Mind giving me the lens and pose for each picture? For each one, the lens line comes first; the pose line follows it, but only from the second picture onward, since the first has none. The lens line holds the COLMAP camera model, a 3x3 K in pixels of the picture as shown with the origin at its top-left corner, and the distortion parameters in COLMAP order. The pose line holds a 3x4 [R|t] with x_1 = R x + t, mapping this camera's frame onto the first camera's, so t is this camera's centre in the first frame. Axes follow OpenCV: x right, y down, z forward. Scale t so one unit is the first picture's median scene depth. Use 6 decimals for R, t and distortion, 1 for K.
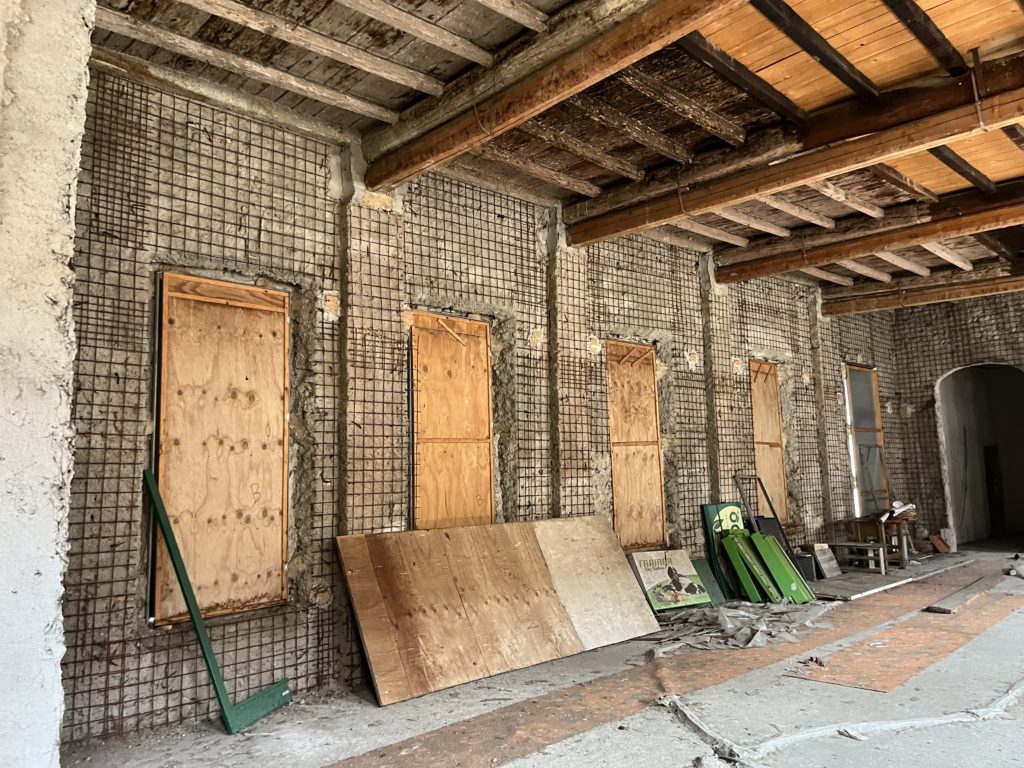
lens RADIAL K [[774.5, 0, 509.3], [0, 774.5, 374.8], [0, 0, 1]] dist [0.048170, -0.026328]
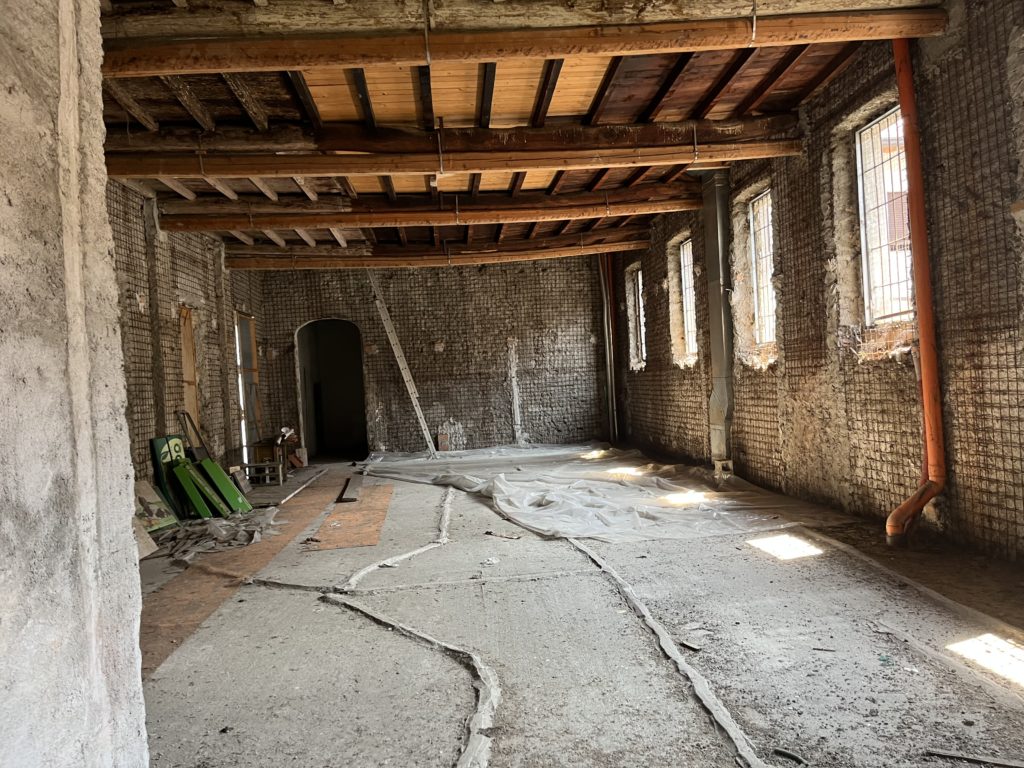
lens RADIAL K [[774.5, 0, 510.6], [0, 774.5, 387.2], [0, 0, 1]] dist [0.048170, -0.026328]
pose [[0.638787, -0.013295, 0.769269, -0.246887], [-0.056959, 0.996290, 0.064517, -0.001004], [-0.767273, -0.085029, 0.635659, -0.051891]]
